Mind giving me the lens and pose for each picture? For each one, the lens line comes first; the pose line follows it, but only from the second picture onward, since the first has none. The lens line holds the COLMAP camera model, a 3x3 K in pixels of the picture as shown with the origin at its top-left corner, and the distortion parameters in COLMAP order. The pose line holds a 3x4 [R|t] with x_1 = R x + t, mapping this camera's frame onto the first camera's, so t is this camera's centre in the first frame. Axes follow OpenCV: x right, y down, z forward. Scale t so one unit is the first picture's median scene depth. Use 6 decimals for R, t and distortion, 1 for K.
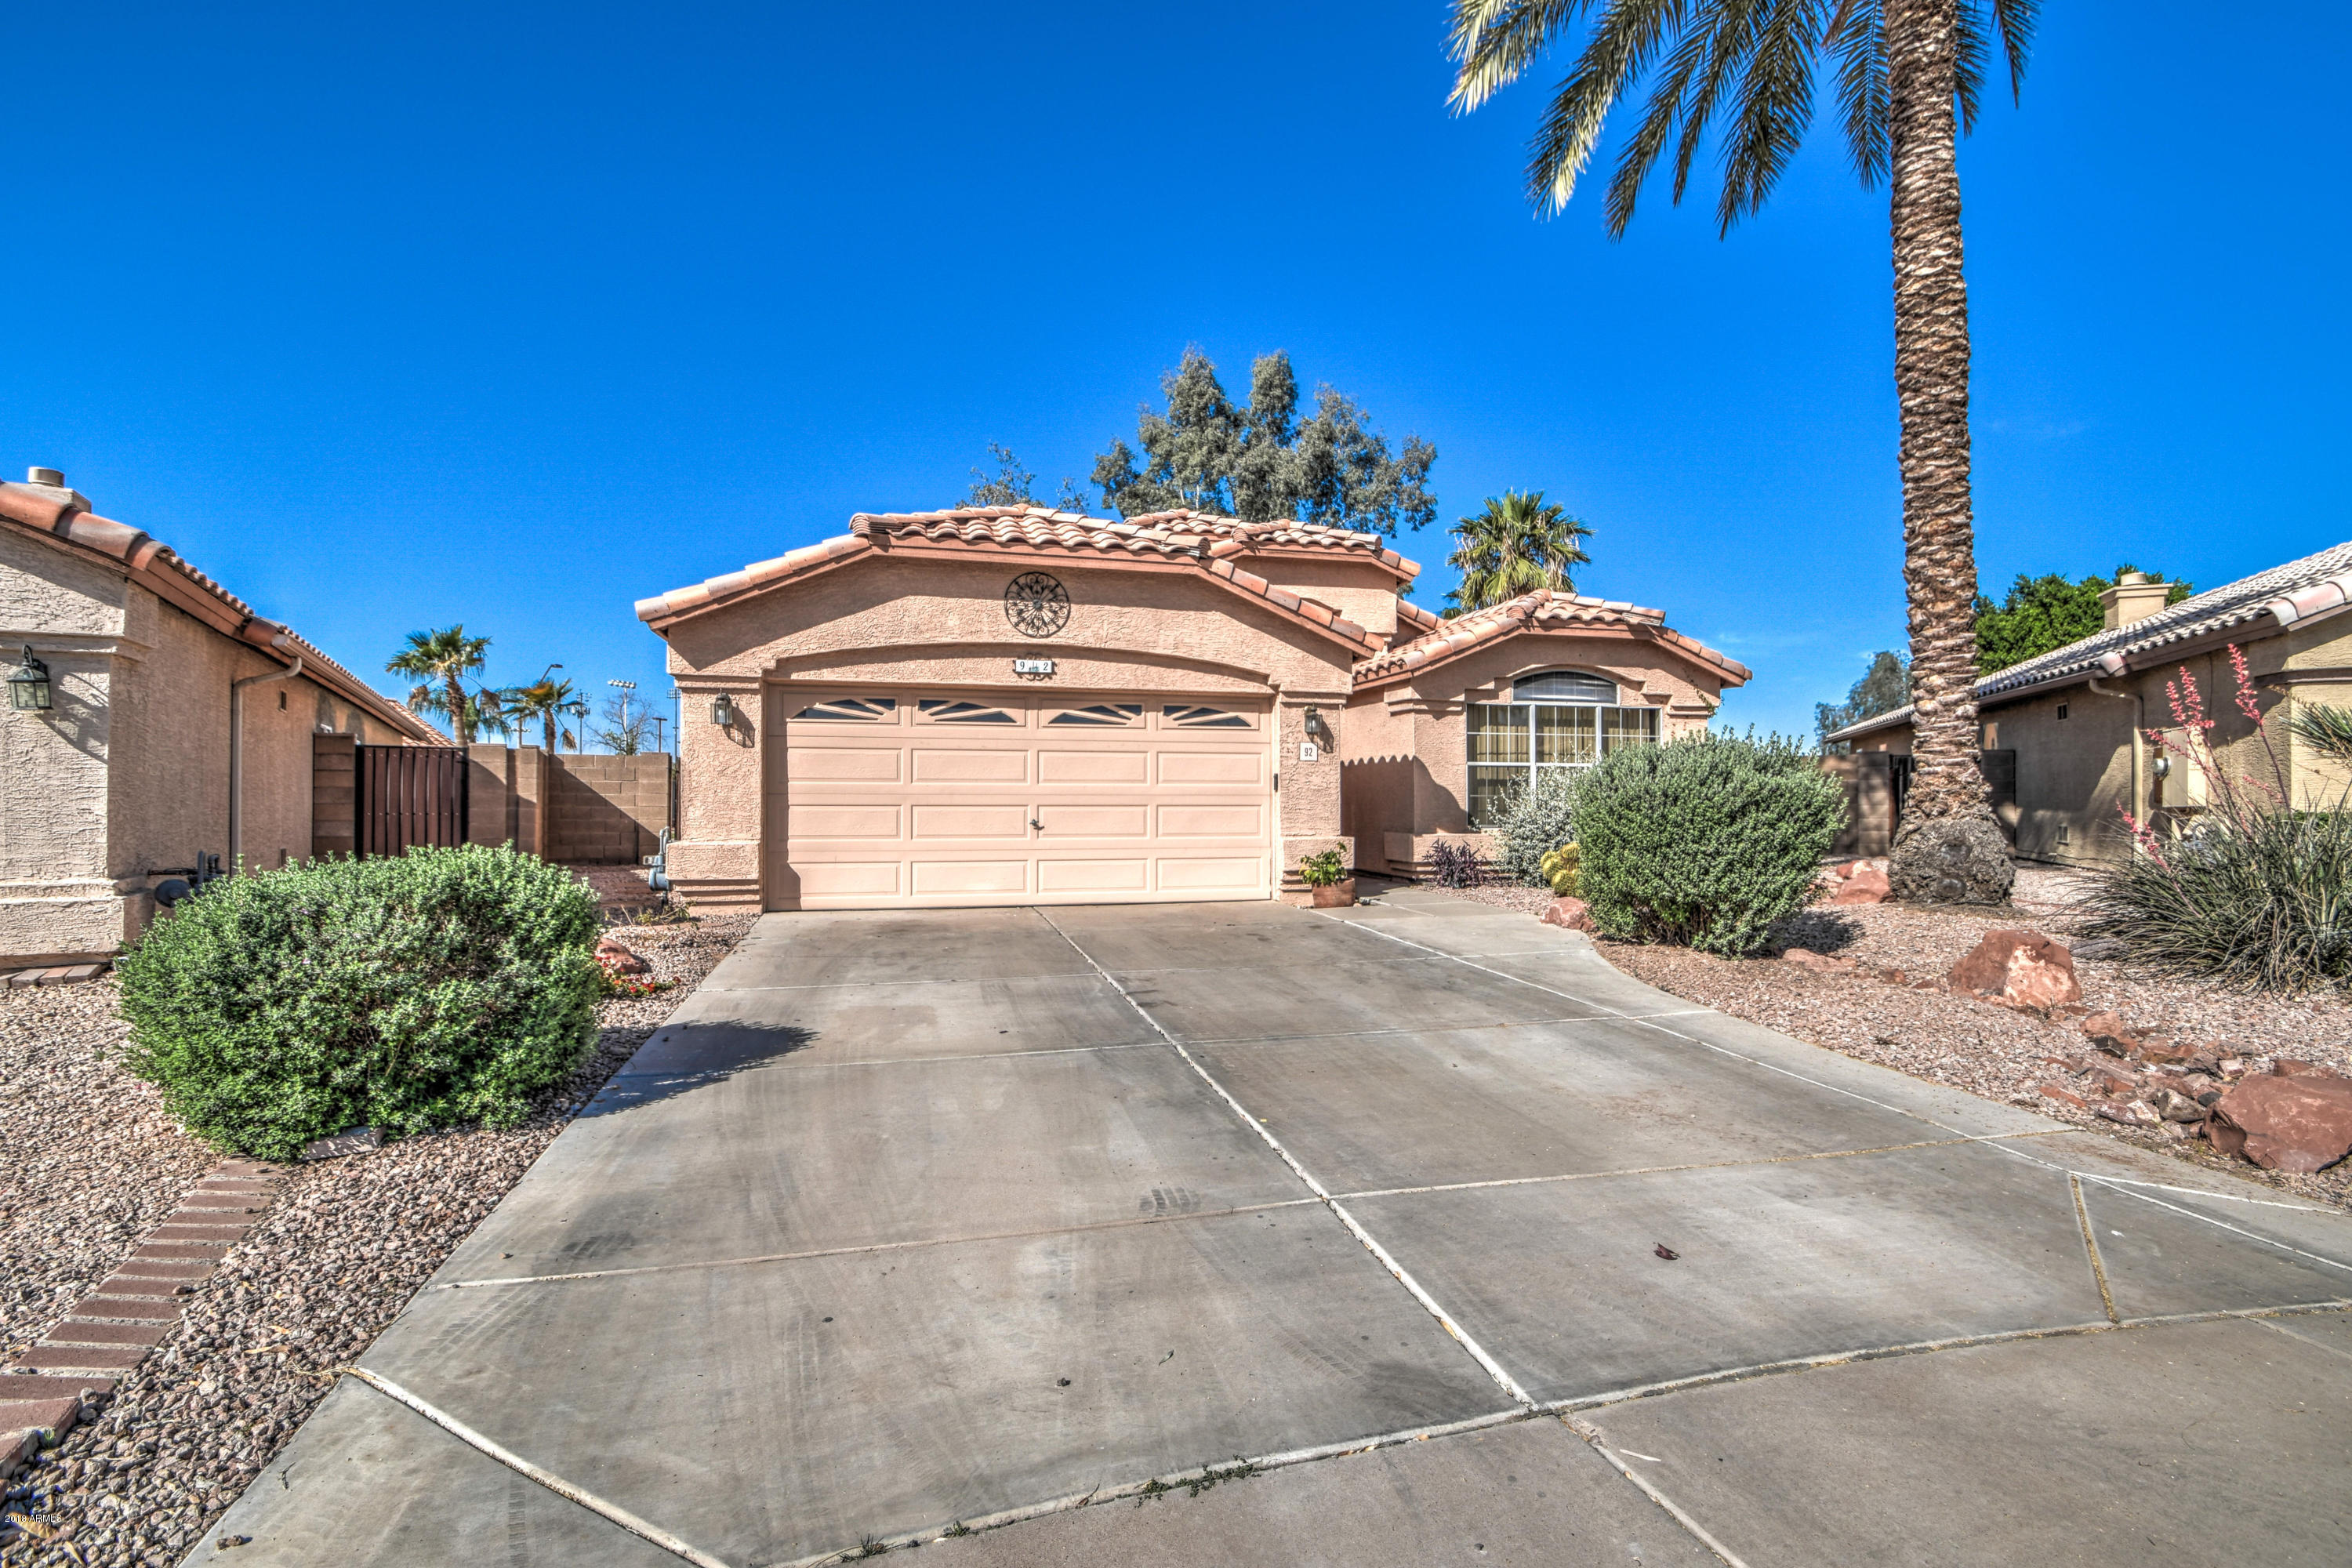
lens RADIAL K [[1039.6, 0, 1172.8], [0, 1039.6, 803.8], [0, 0, 1]] dist [0.013737, -0.016609]
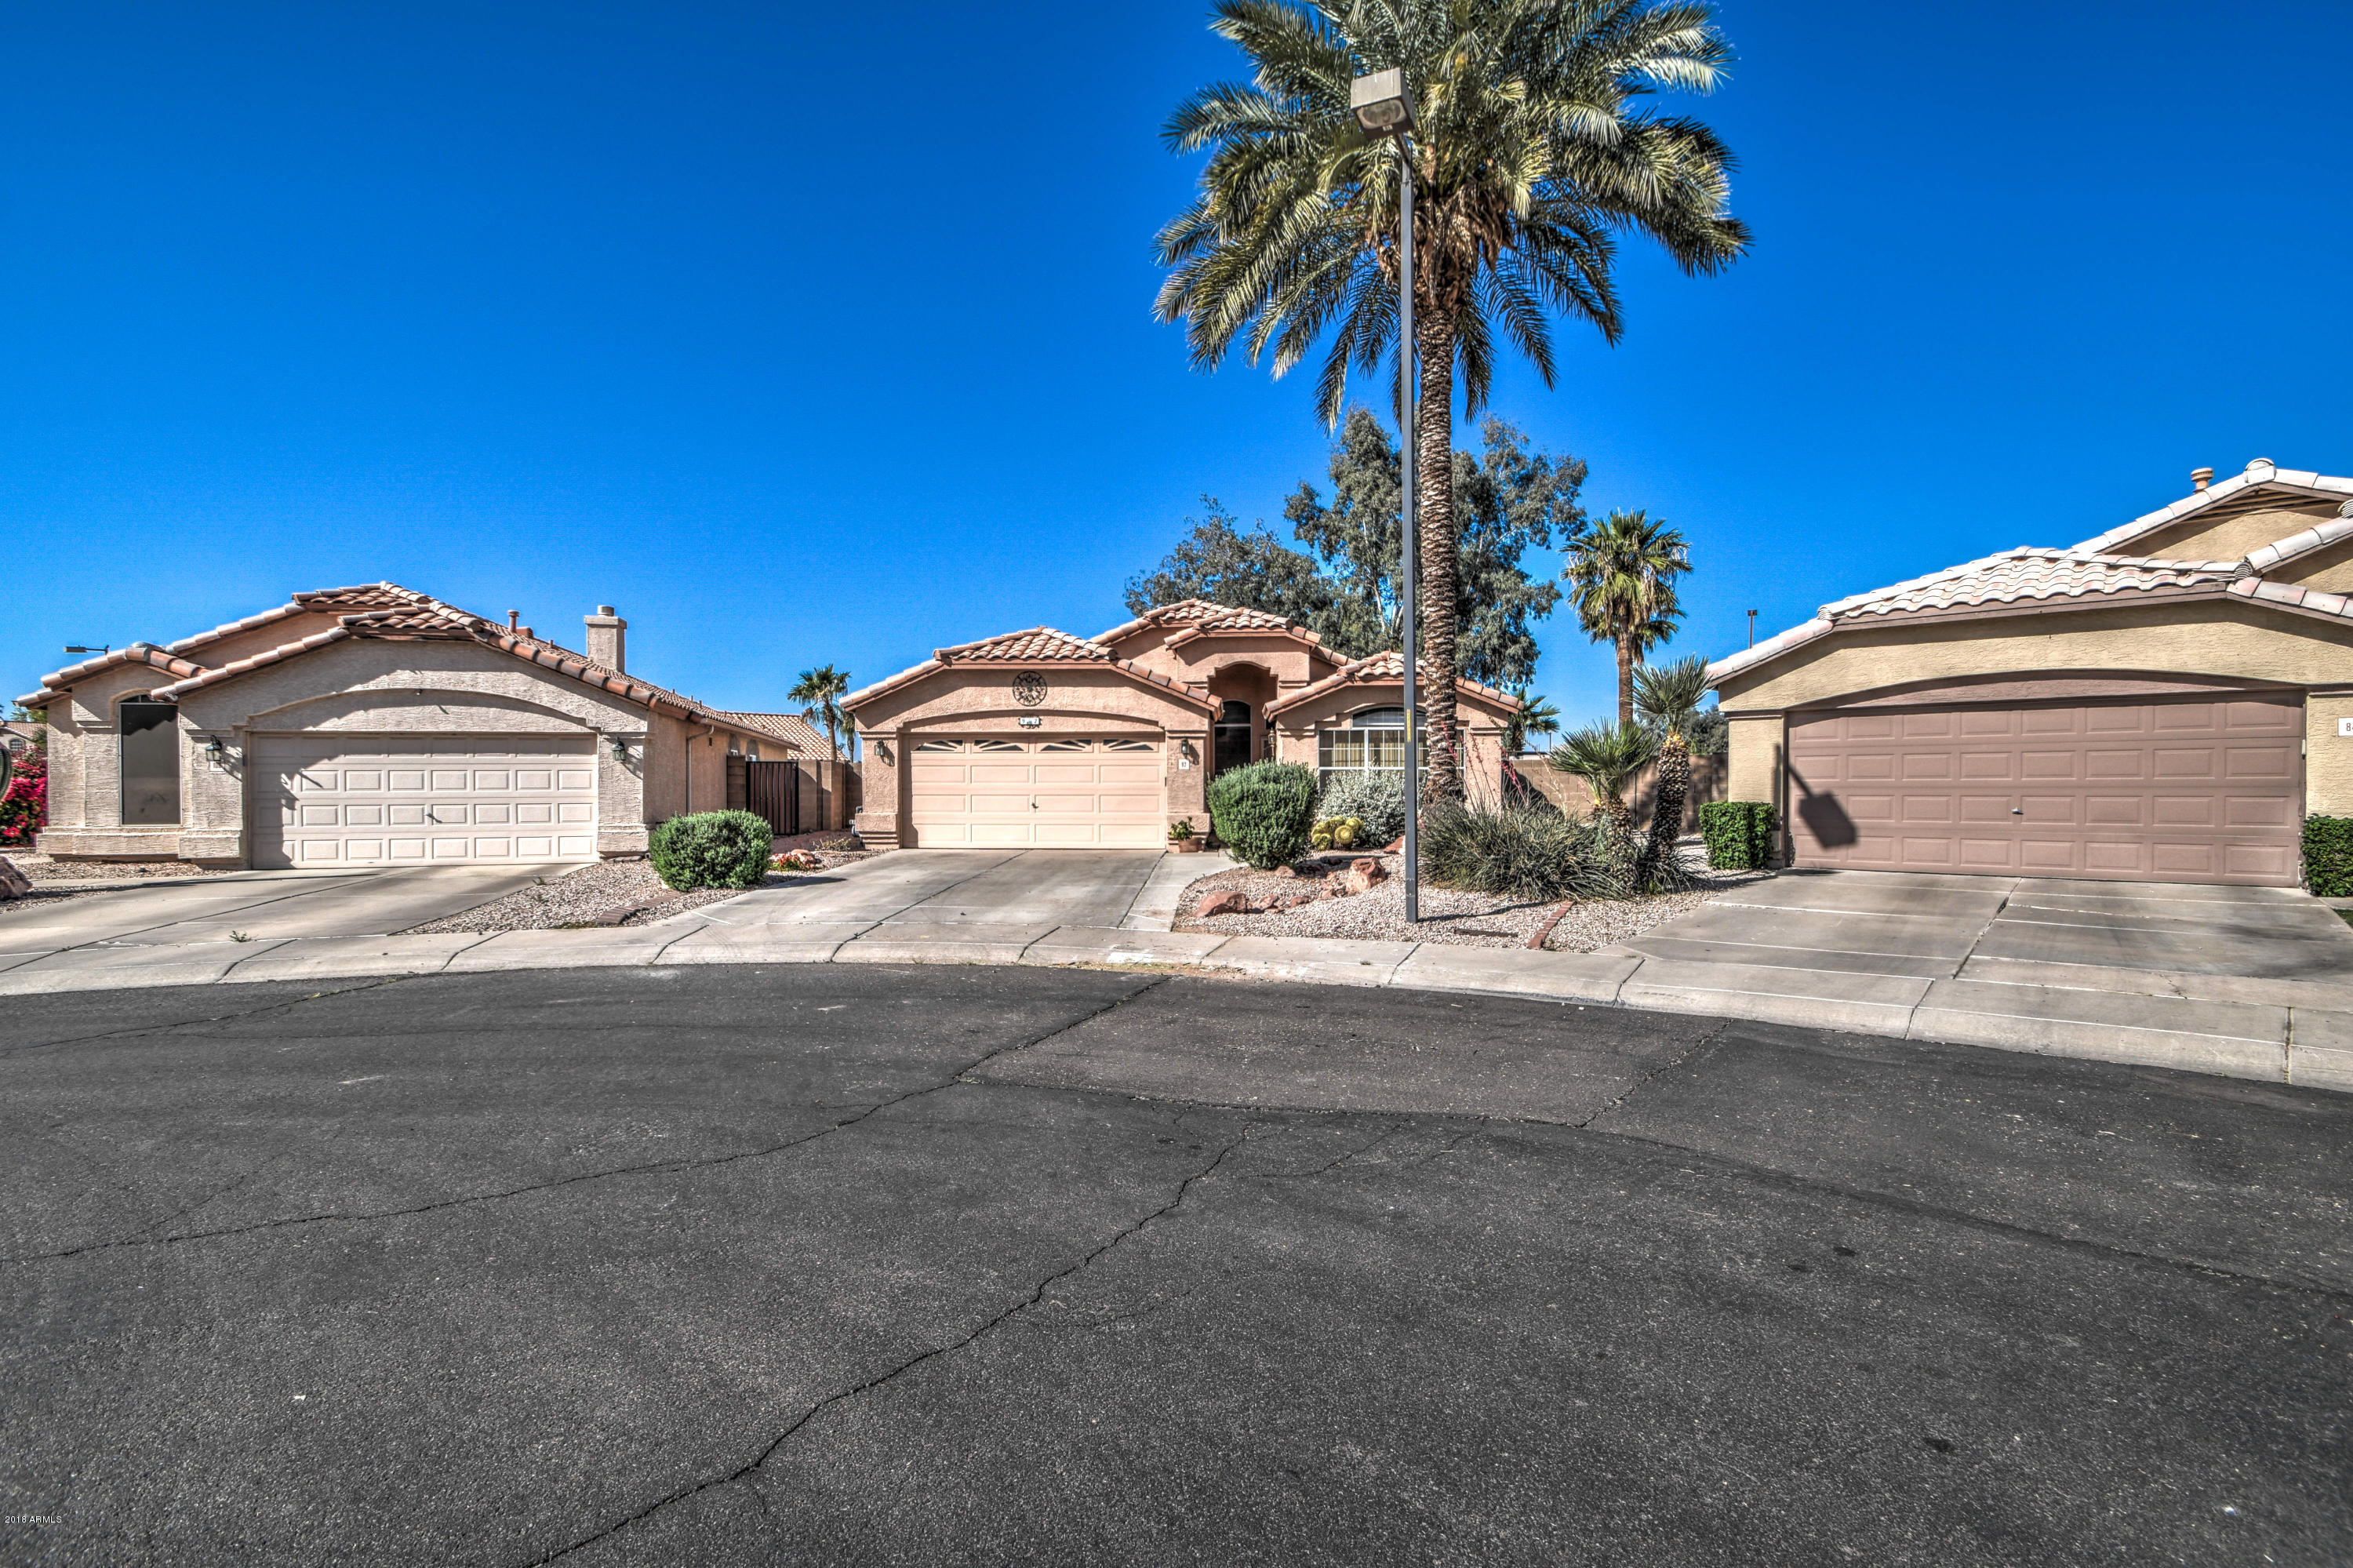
lens RADIAL K [[1029.1, 0, 1152.7], [0, 1029.1, 819.0], [0, 0, 1]] dist [0.002197, 0.000082]
pose [[0.945736, 0.009408, -0.324801, 0.682005], [0.000601, 0.999528, 0.030702, -0.012417], [0.324937, -0.029231, 0.945284, -0.687171]]
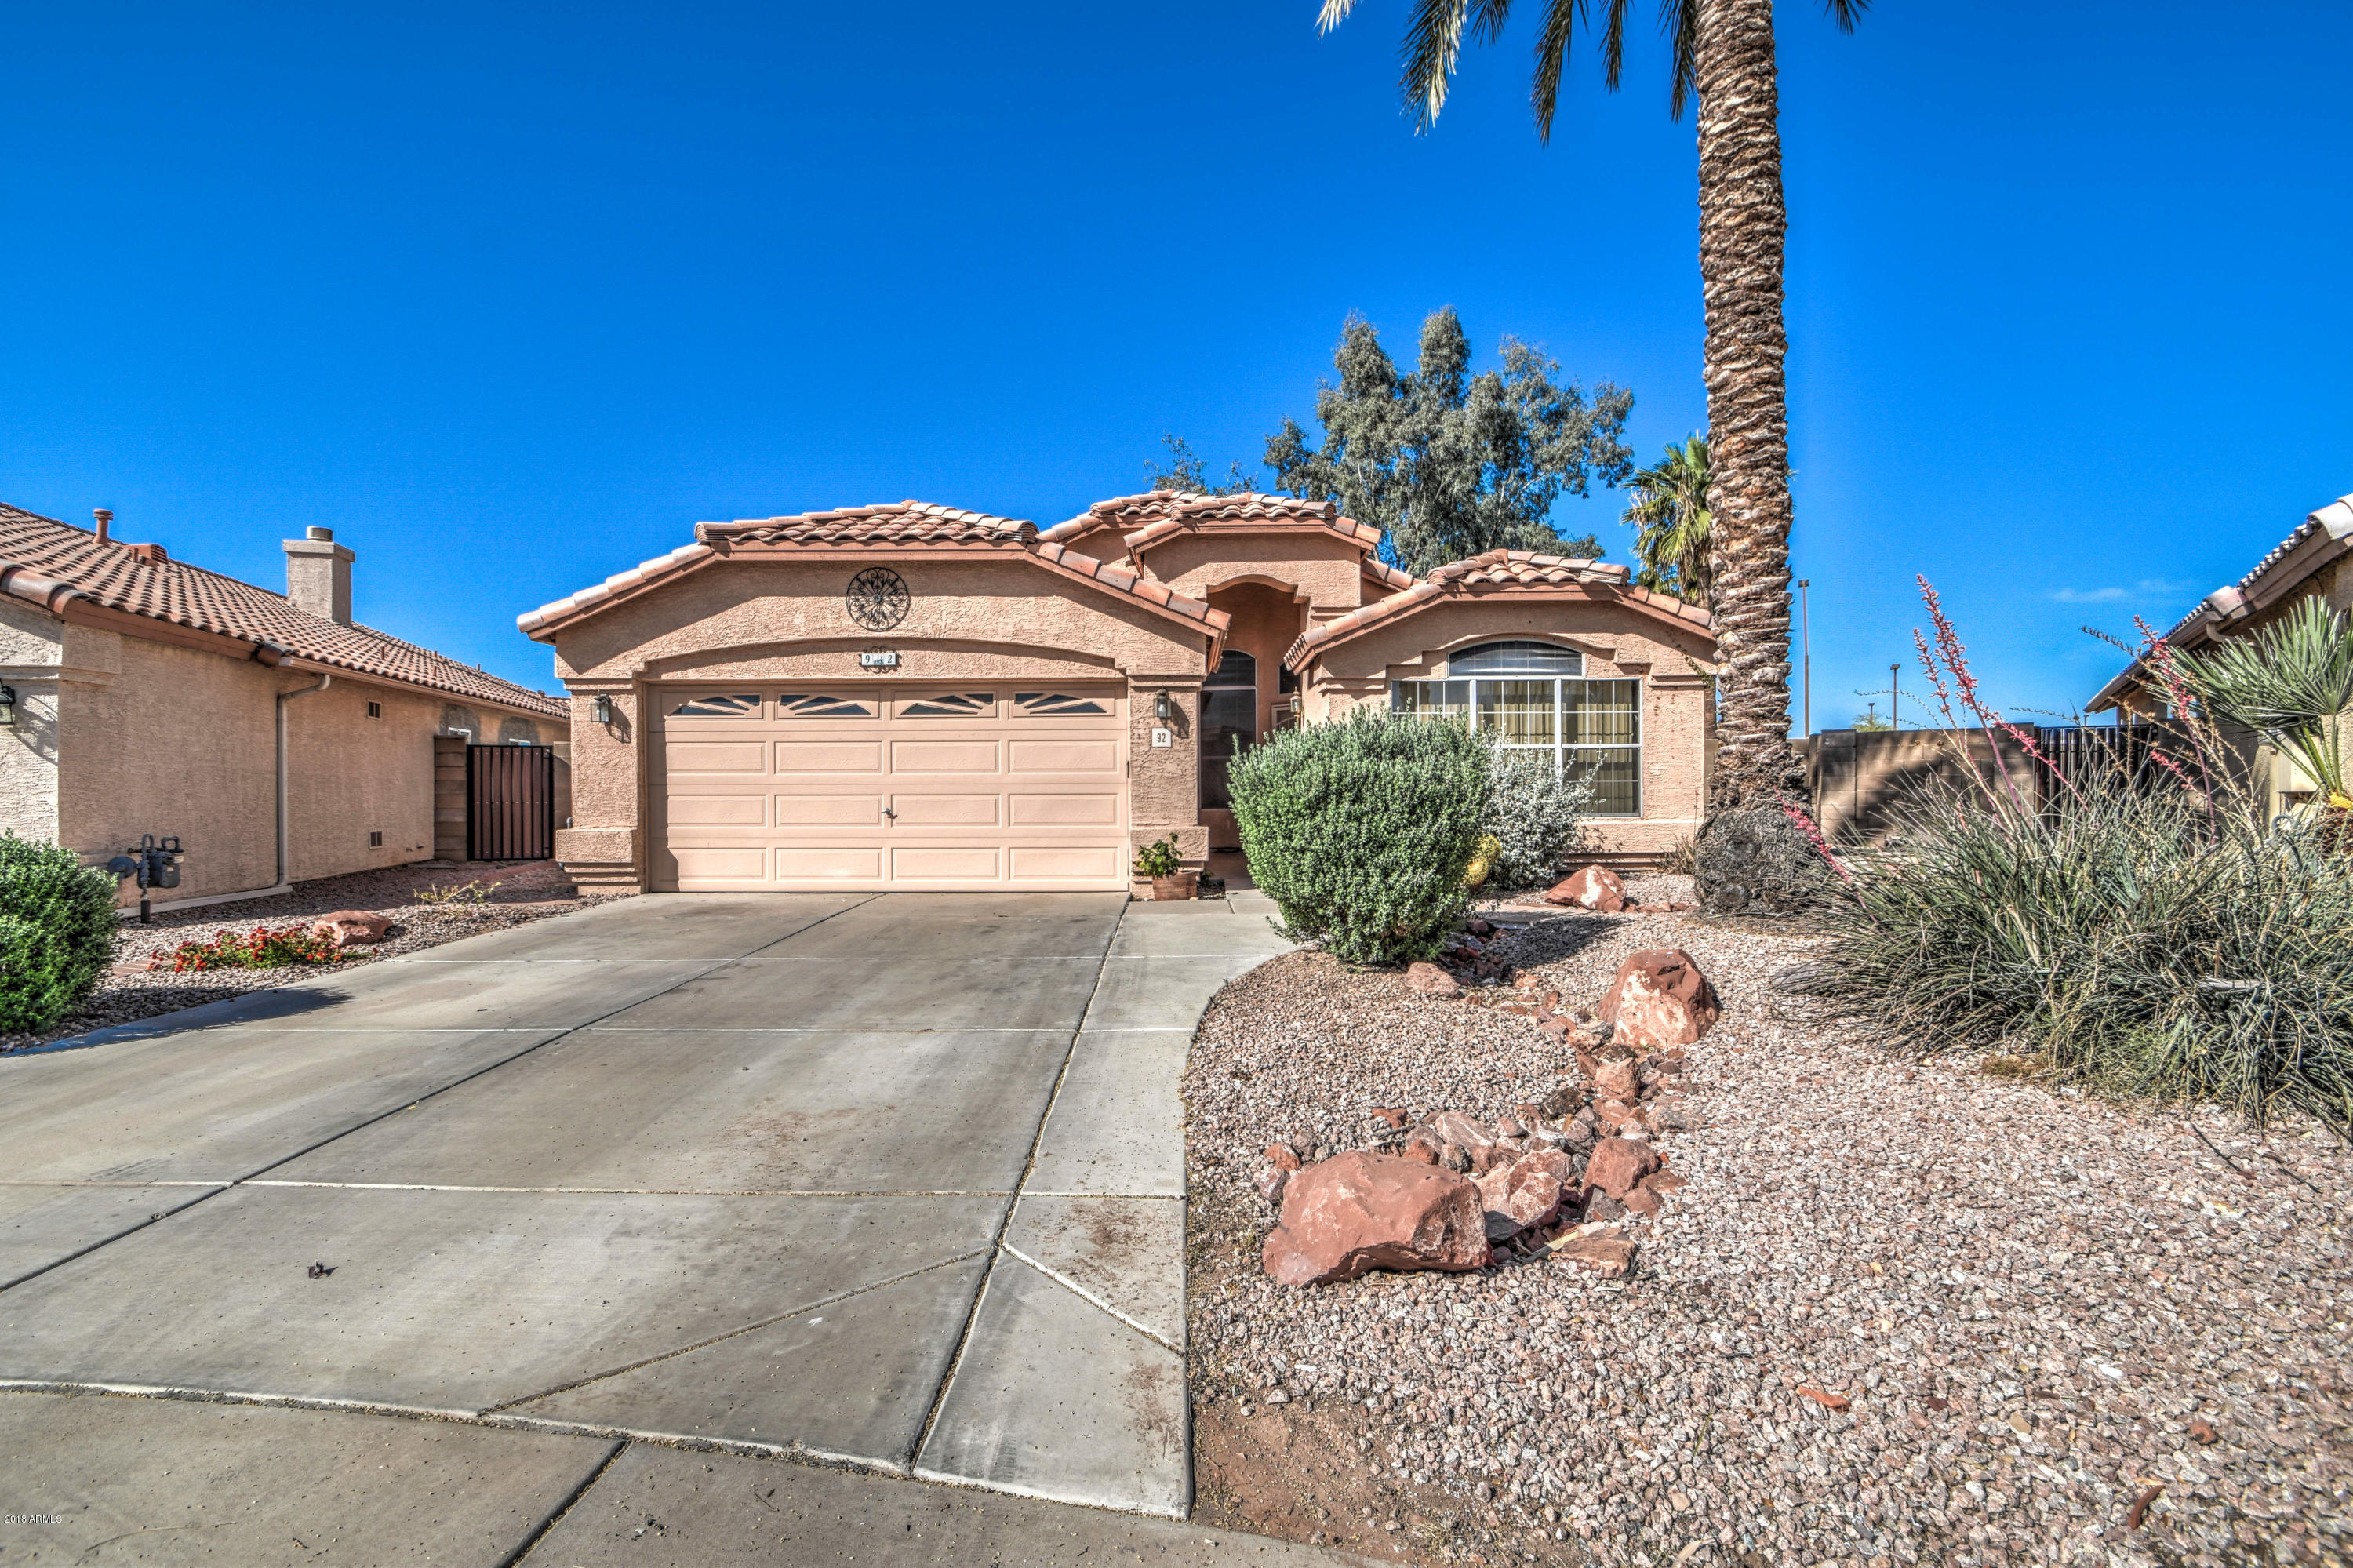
lens RADIAL K [[1040.1, 0, 1173.3], [0, 1040.1, 803.8], [0, 0, 1]] dist [0.013737, -0.016609]
pose [[0.964115, -0.000193, -0.265484, 0.420855], [0.003771, 0.999909, 0.012967, -0.001700], [0.265458, -0.013503, 0.964028, 0.084245]]
